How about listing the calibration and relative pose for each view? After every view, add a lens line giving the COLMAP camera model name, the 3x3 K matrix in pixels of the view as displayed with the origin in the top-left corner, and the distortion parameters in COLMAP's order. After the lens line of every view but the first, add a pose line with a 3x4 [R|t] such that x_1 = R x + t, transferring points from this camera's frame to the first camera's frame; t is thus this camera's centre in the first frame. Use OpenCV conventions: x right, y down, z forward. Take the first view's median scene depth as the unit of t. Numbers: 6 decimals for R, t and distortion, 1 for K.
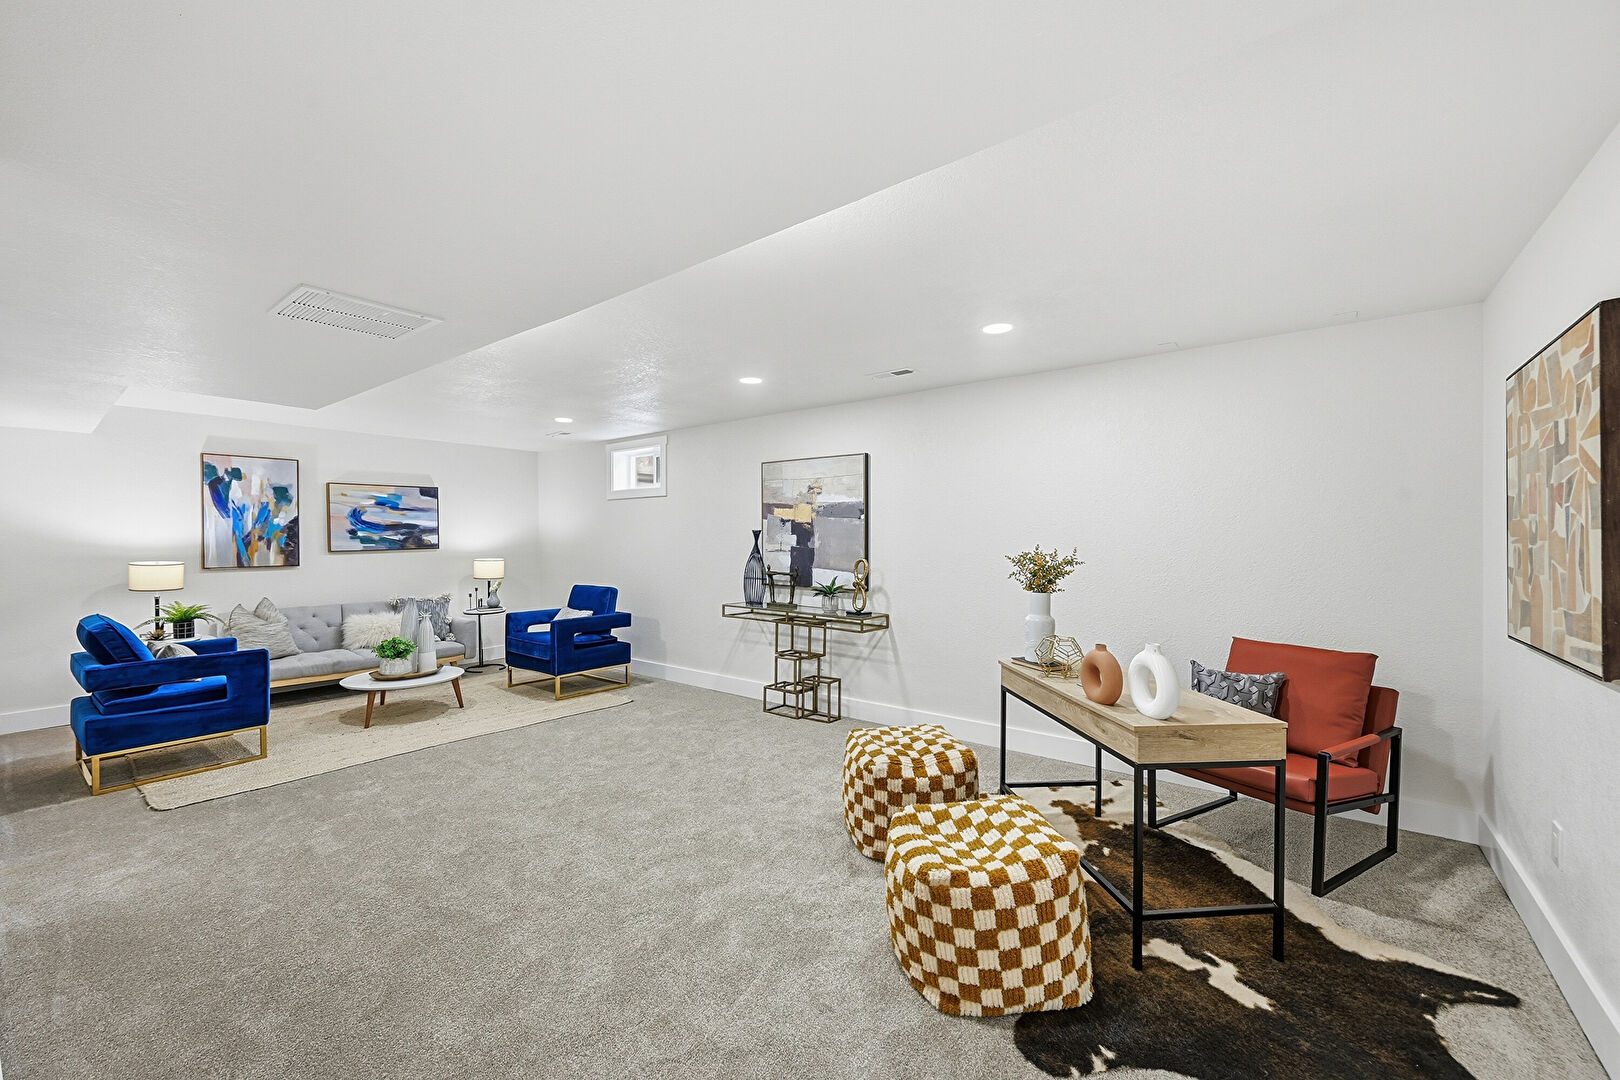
lens RADIAL K [[650.1, 0, 816.8], [0, 650.1, 543.3], [0, 0, 1]] dist [-0.000430, -0.000435]
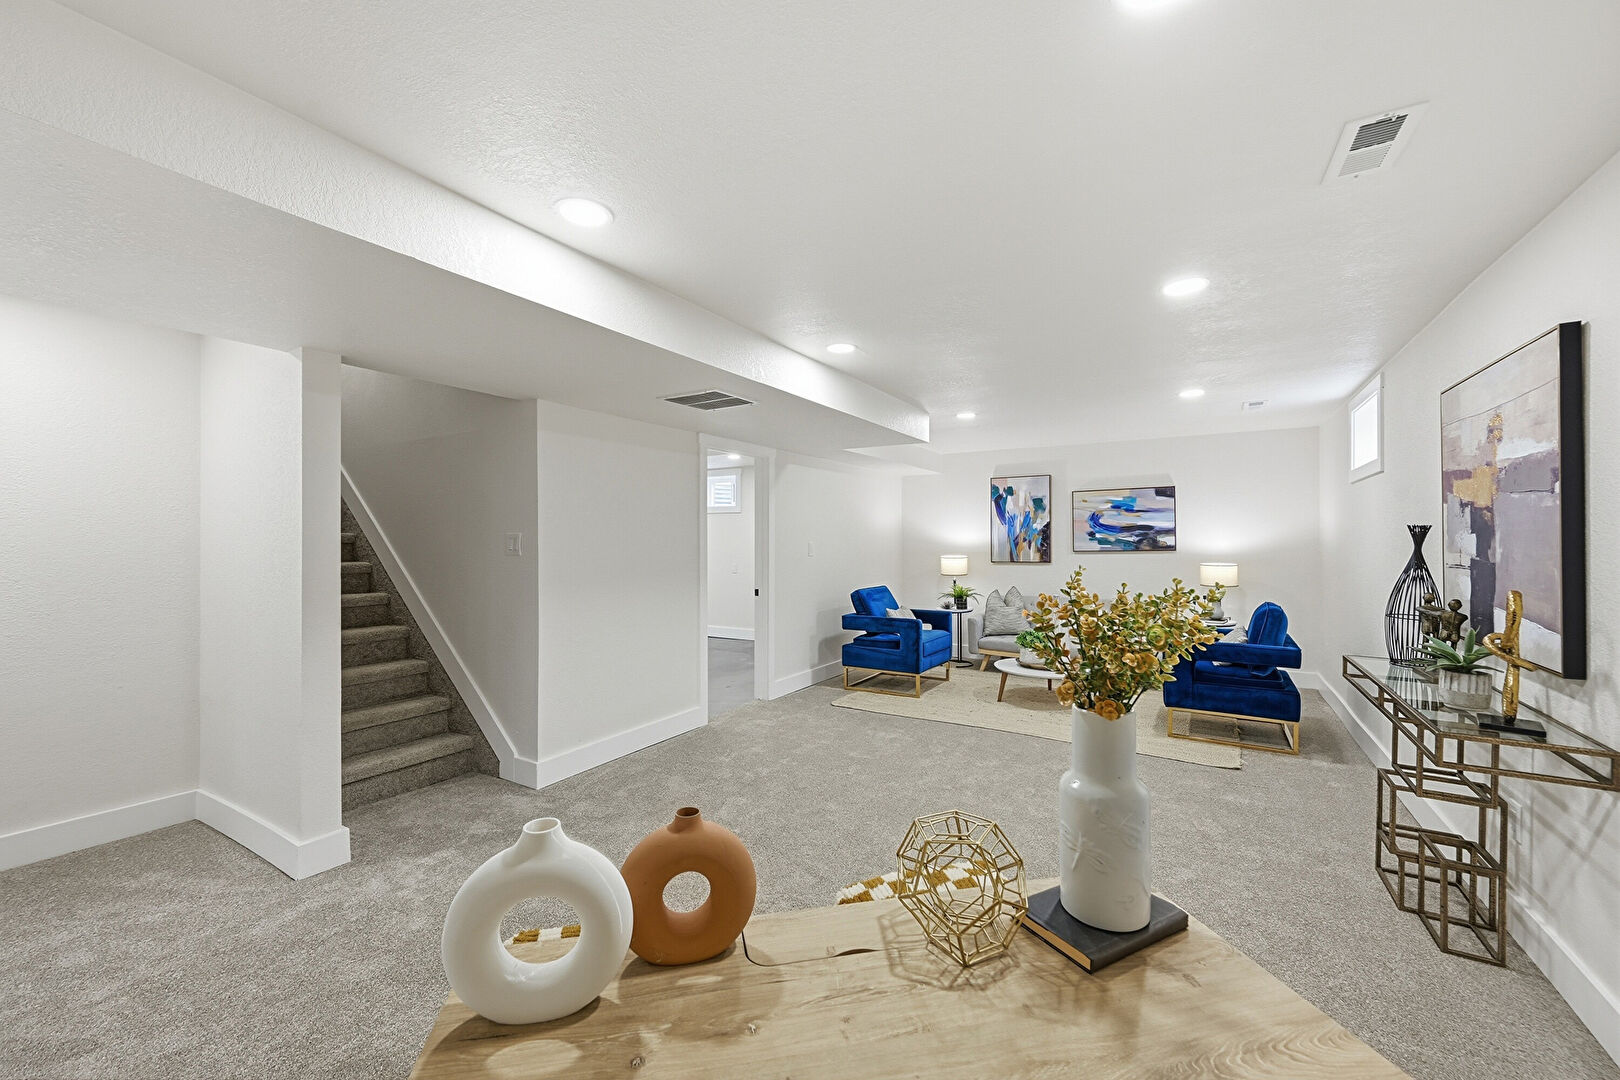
lens RADIAL K [[650.1, 0, 810.5], [0, 650.1, 535.8], [0, 0, 1]] dist [-0.000430, -0.000435]
pose [[0.097139, -0.005246, -0.995257, 0.362761], [-0.006136, 0.999964, -0.005870, -0.005379], [0.995252, 0.006678, 0.097103, 0.443136]]
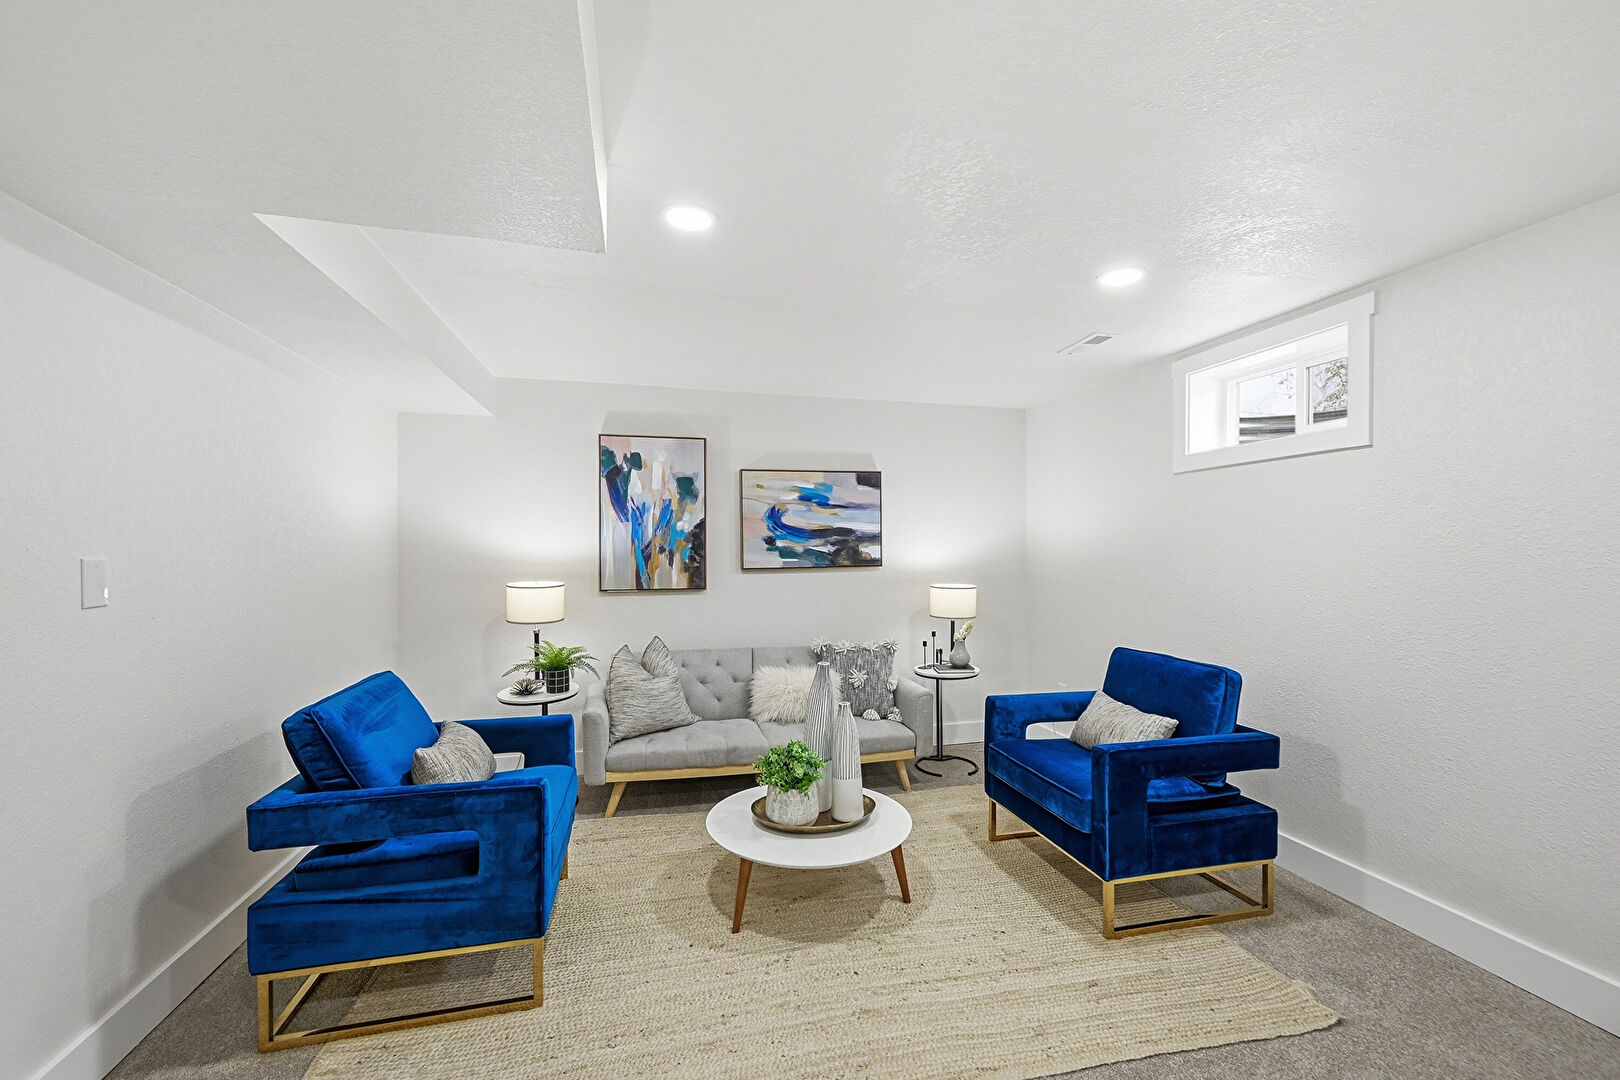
lens RADIAL K [[650.1, 0, 797.8], [0, 650.1, 555.6], [0, 0, 1]] dist [-0.000430, -0.000435]
pose [[0.774692, 0.008369, -0.632283, -0.278048], [-0.006718, 0.999965, 0.005004, -0.005881], [0.632303, 0.000371, 0.774721, 0.522758]]
